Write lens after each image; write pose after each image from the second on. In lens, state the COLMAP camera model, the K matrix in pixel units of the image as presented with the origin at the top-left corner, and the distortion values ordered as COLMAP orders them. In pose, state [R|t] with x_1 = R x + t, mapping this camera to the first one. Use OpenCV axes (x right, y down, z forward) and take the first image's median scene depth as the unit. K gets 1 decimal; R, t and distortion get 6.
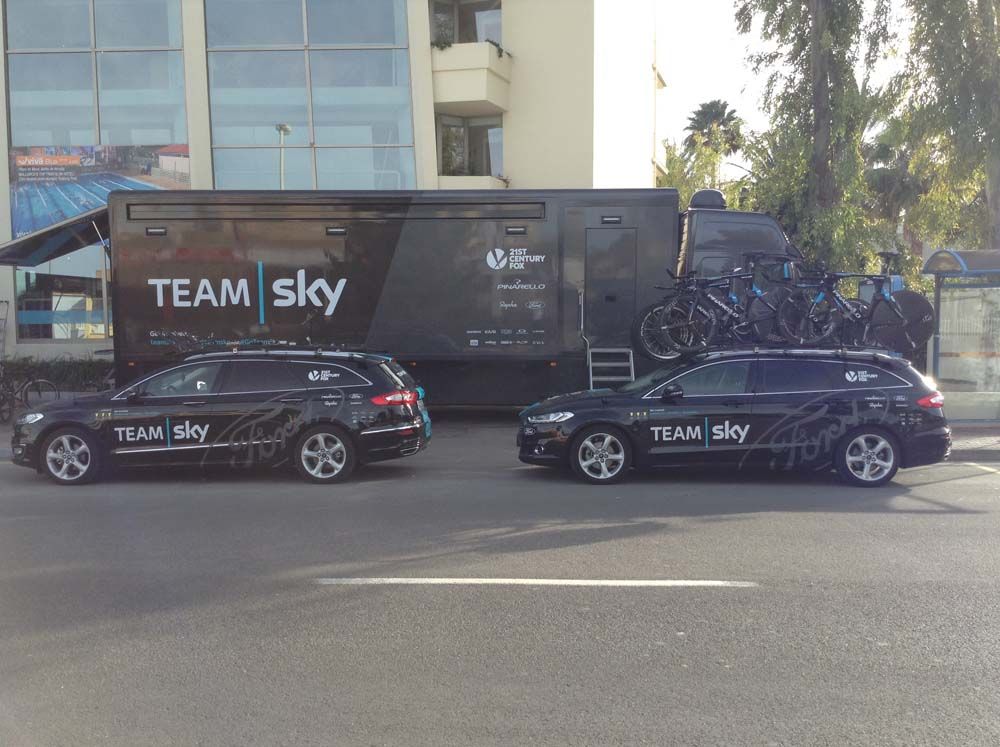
lens RADIAL K [[915.3, 0, 500.0], [0, 915.3, 373.5], [0, 0, 1]] dist [0.061339, -0.204686]
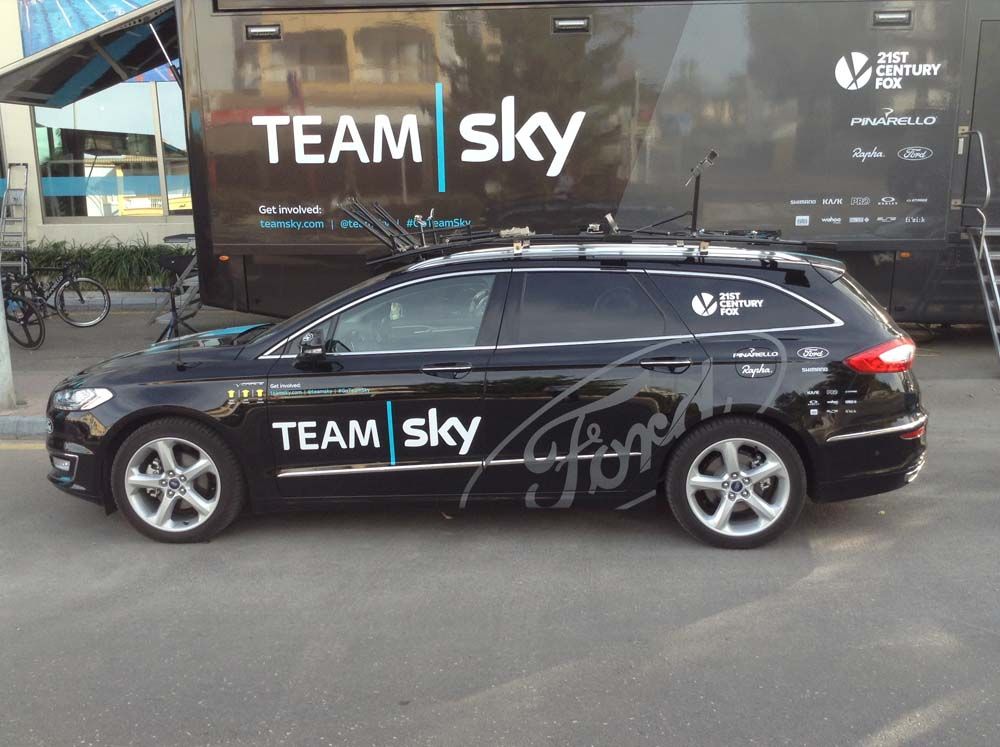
lens RADIAL K [[970.8, 0, 500.7], [0, 970.8, 394.2], [0, 0, 1]] dist [0.095198, -0.212545]
pose [[0.998502, 0.003604, -0.054593, -0.274454], [0.004407, 0.989287, 0.145915, -0.023819], [0.054534, -0.145937, 0.987790, 0.521387]]
